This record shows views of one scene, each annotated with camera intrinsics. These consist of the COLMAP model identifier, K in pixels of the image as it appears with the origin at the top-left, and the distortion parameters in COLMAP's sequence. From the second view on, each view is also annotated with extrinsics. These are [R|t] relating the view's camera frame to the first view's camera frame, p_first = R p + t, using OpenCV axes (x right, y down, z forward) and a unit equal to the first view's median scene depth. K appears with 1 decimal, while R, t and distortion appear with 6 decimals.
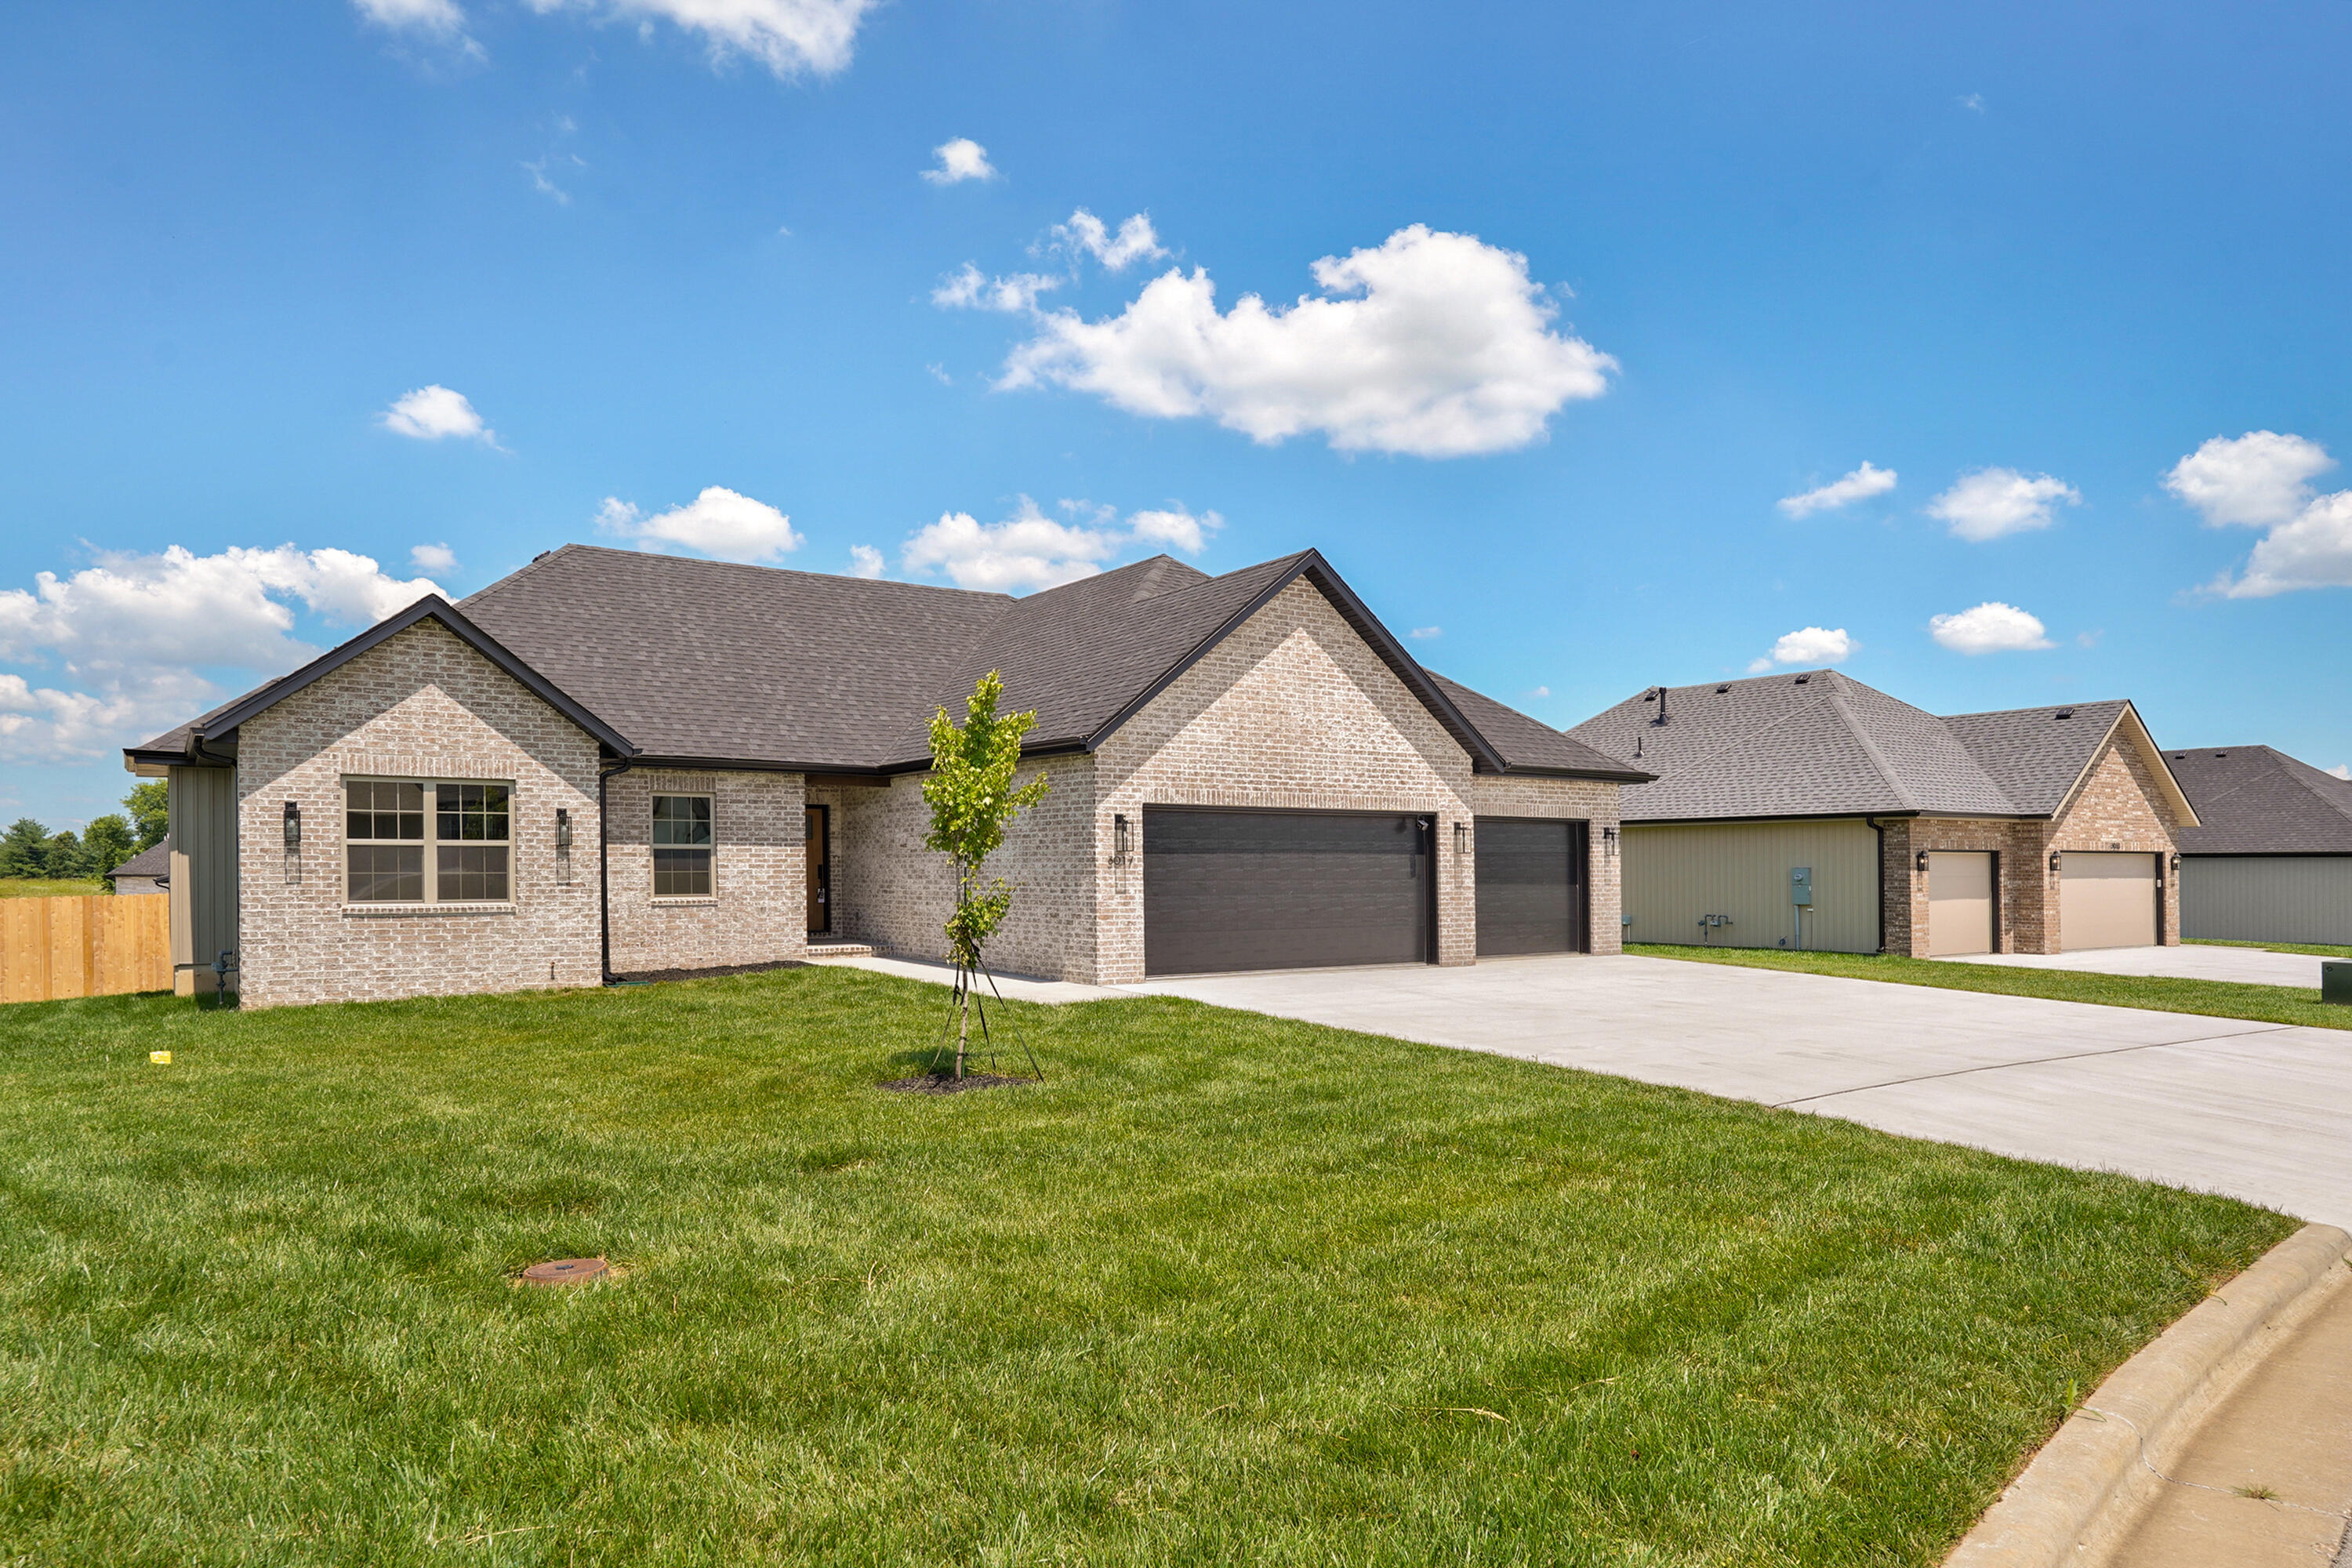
lens RADIAL K [[1481.8, 0, 1174.1], [0, 1481.8, 904.1], [0, 0, 1]] dist [0.000395, -0.000009]
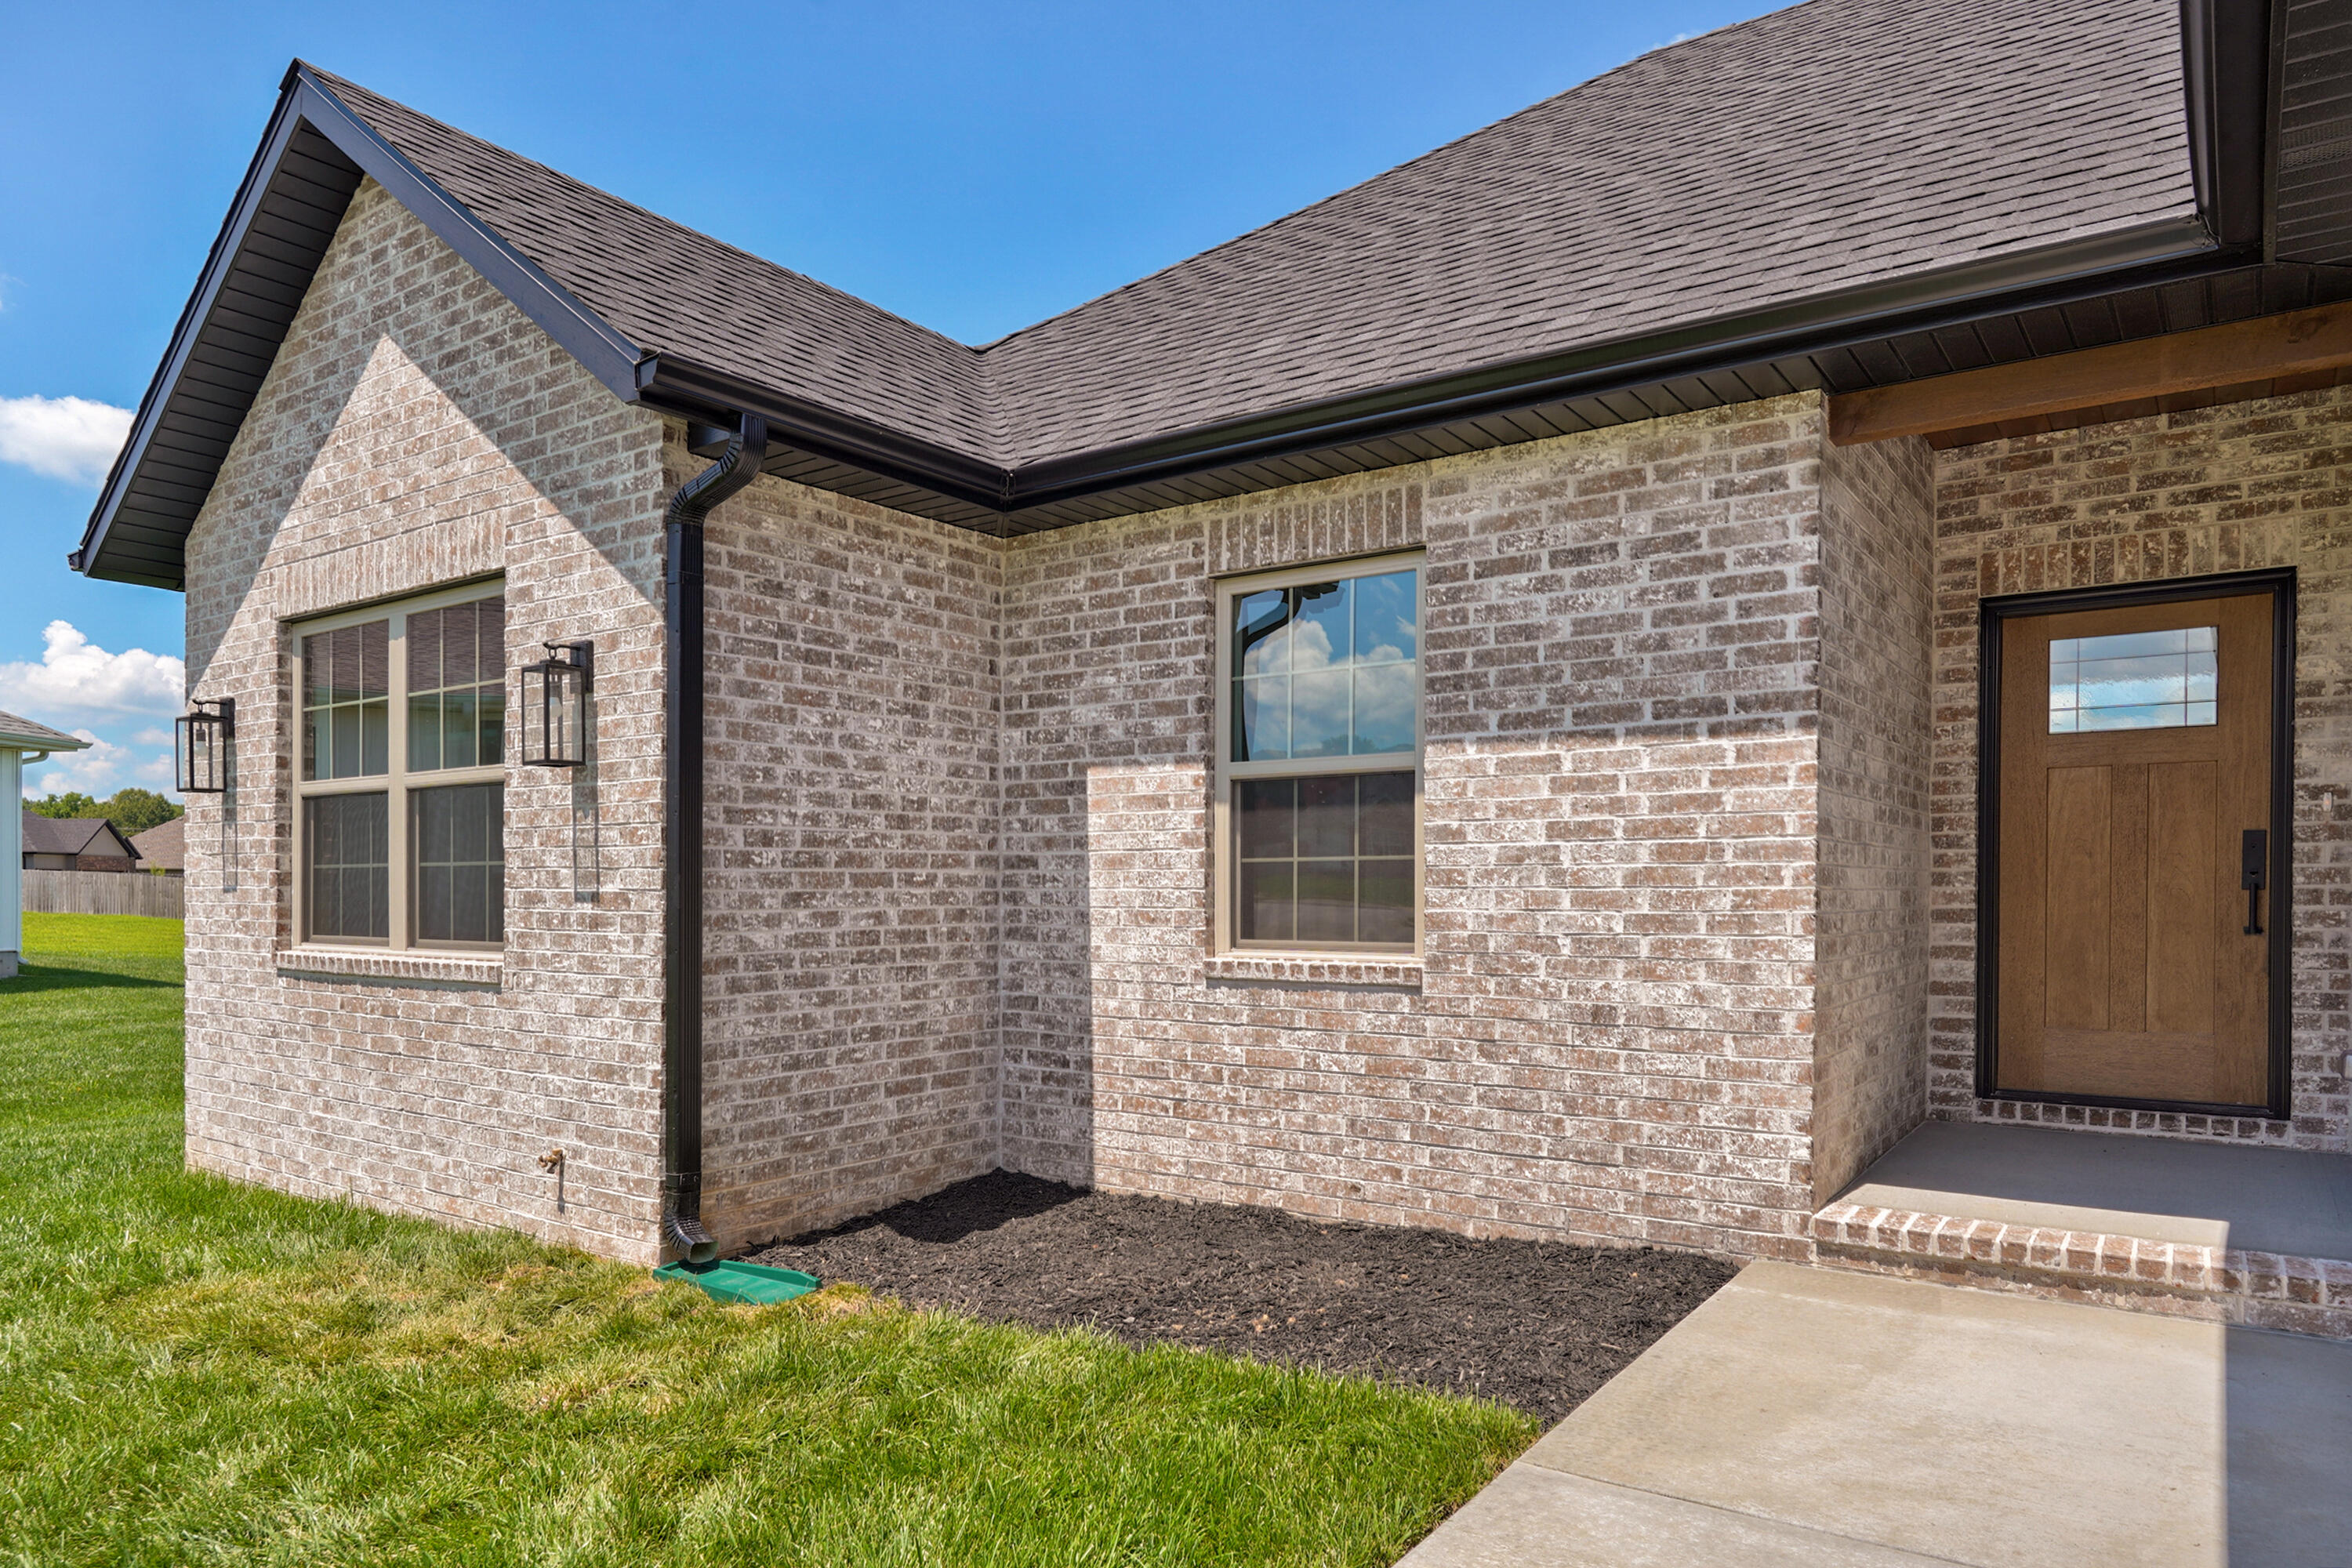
lens RADIAL K [[1481.8, 0, 1174.1], [0, 1481.8, 904.1], [0, 0, 1]] dist [0.000395, -0.000009]
pose [[0.326866, 0.009602, -0.945022, -0.083942], [-0.020471, 0.999786, 0.003078, -0.013695], [0.944849, 0.018339, 0.326992, 0.894387]]
